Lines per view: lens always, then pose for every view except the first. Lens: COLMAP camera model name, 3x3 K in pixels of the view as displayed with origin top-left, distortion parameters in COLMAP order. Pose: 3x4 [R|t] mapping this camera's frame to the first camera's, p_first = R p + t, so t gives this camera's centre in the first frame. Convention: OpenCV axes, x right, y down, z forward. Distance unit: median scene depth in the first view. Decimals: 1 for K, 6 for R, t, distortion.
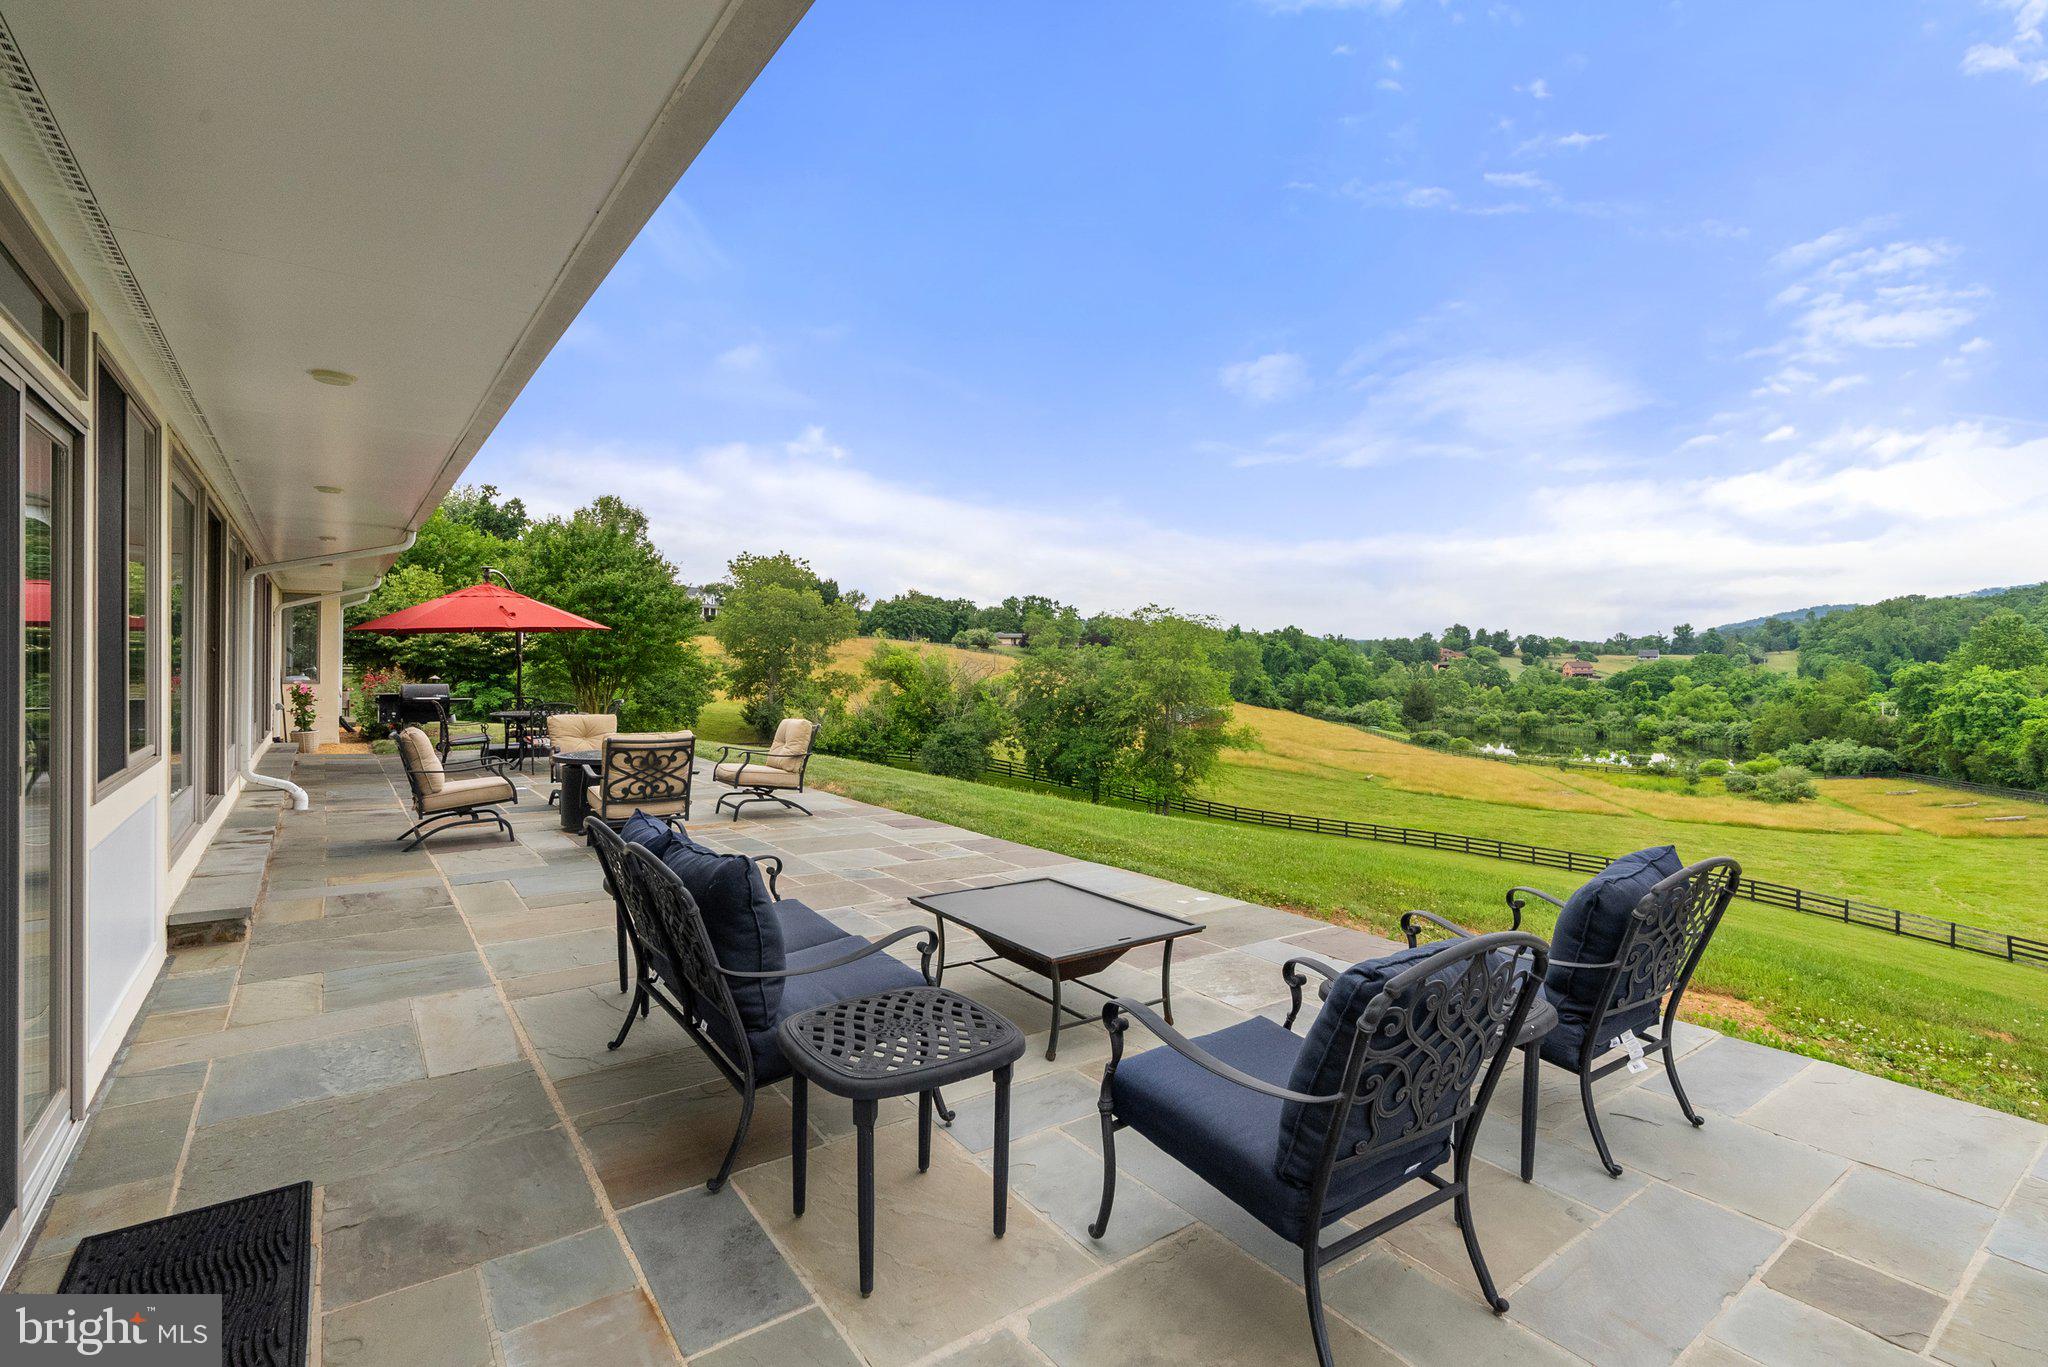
lens RADIAL K [[977.2, 0, 1036.1], [0, 977.2, 655.5], [0, 0, 1]] dist [0.003599, 0.001645]
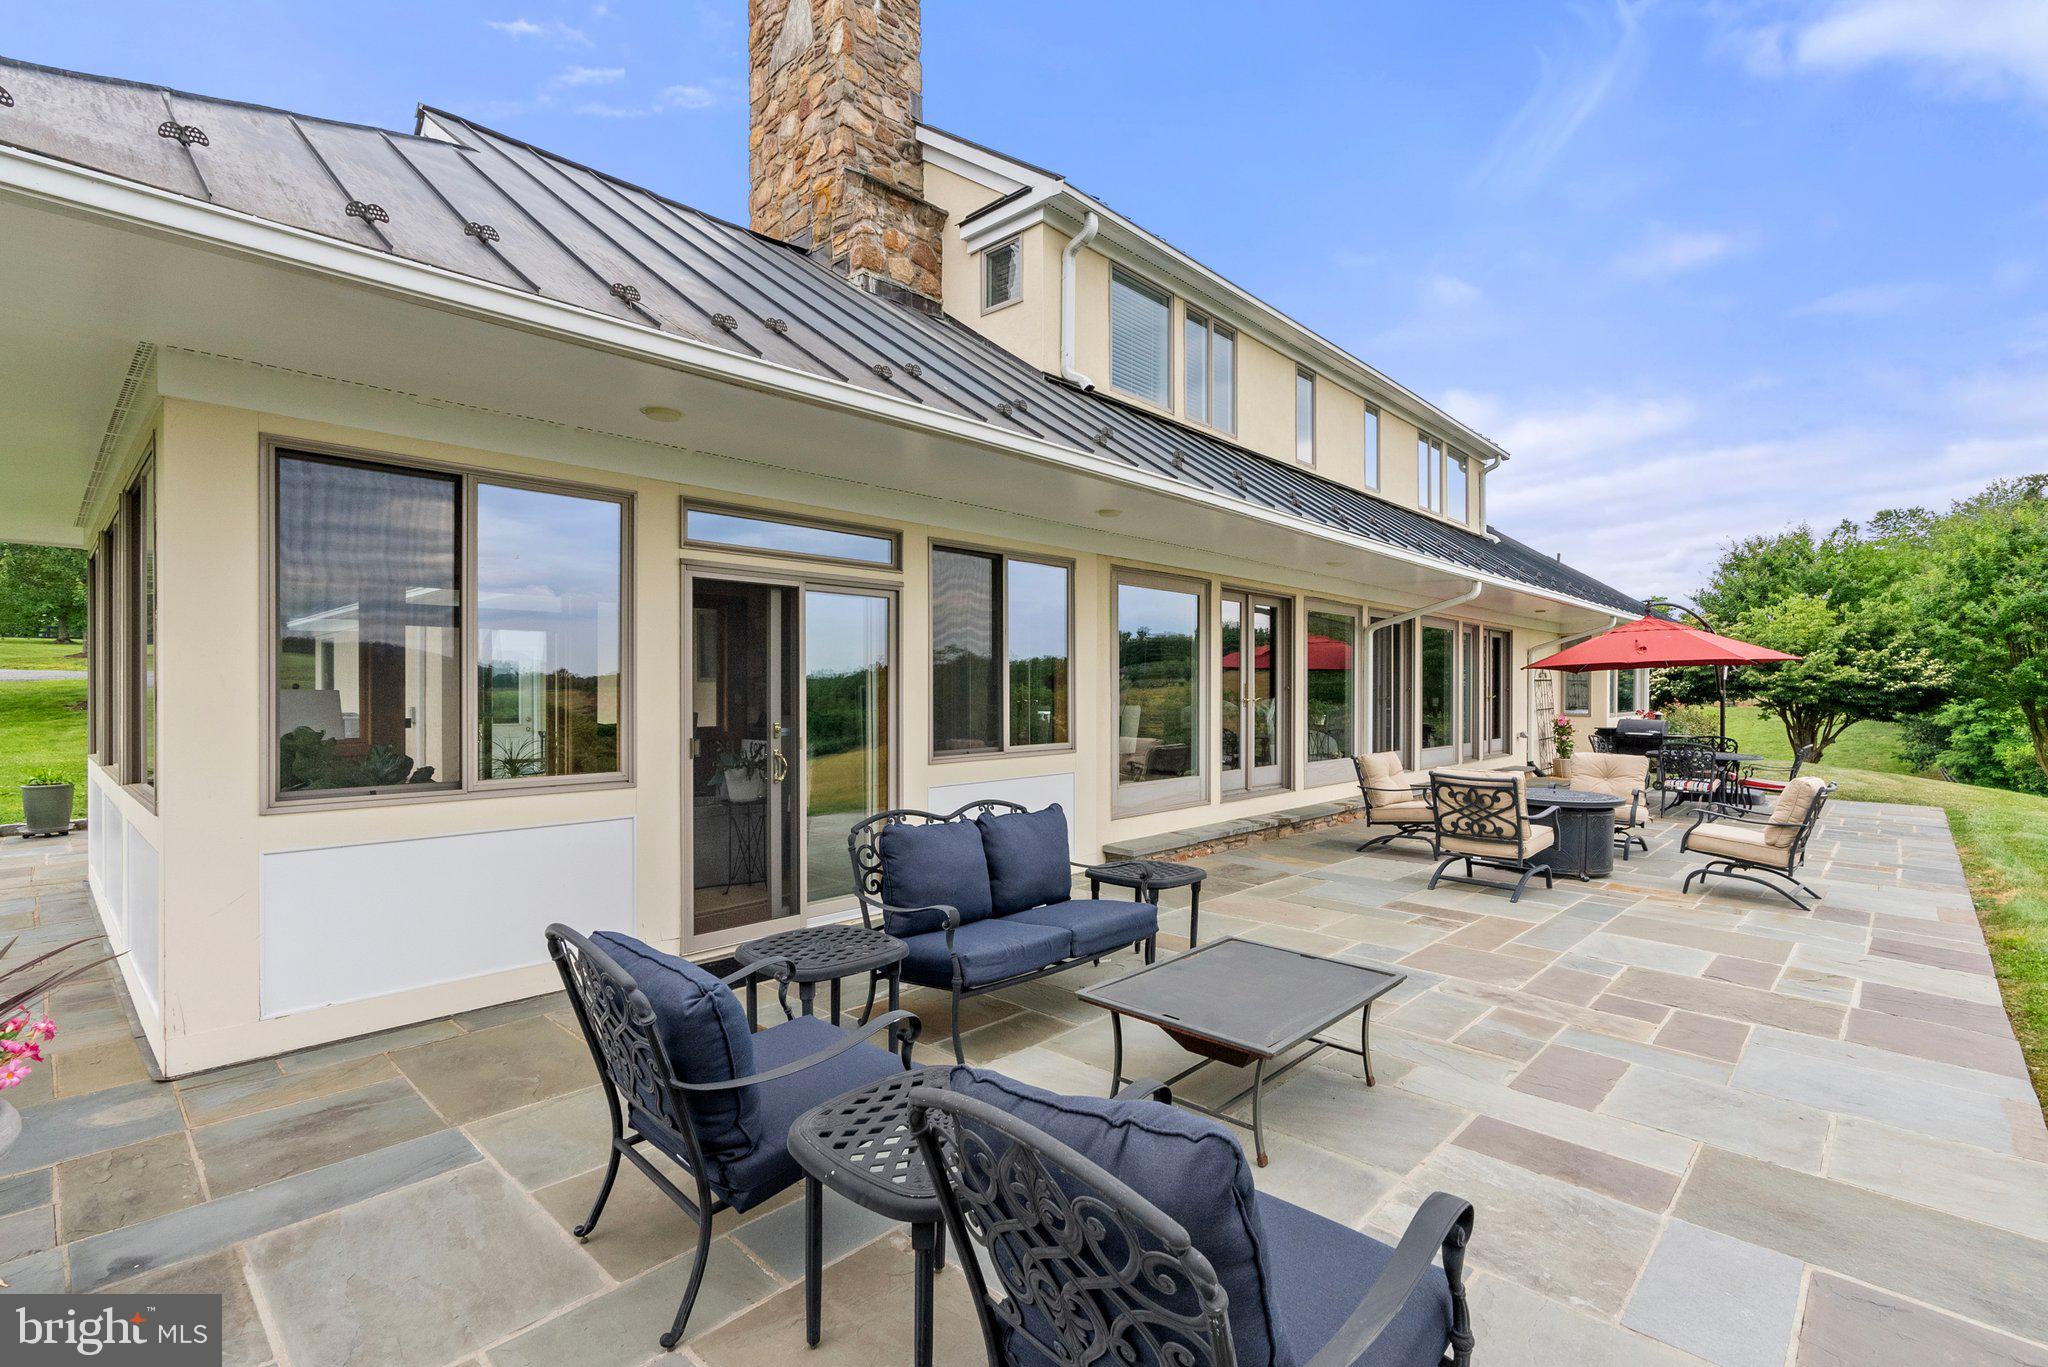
lens RADIAL K [[977.2, 0, 1023.6], [0, 977.2, 687.8], [0, 0, 1]] dist [0.003599, 0.001645]
pose [[0.178355, -0.004299, -0.983957, 0.486148], [0.001009, 0.999991, -0.004186, 0.000321], [0.983966, -0.000247, 0.178358, 0.373398]]
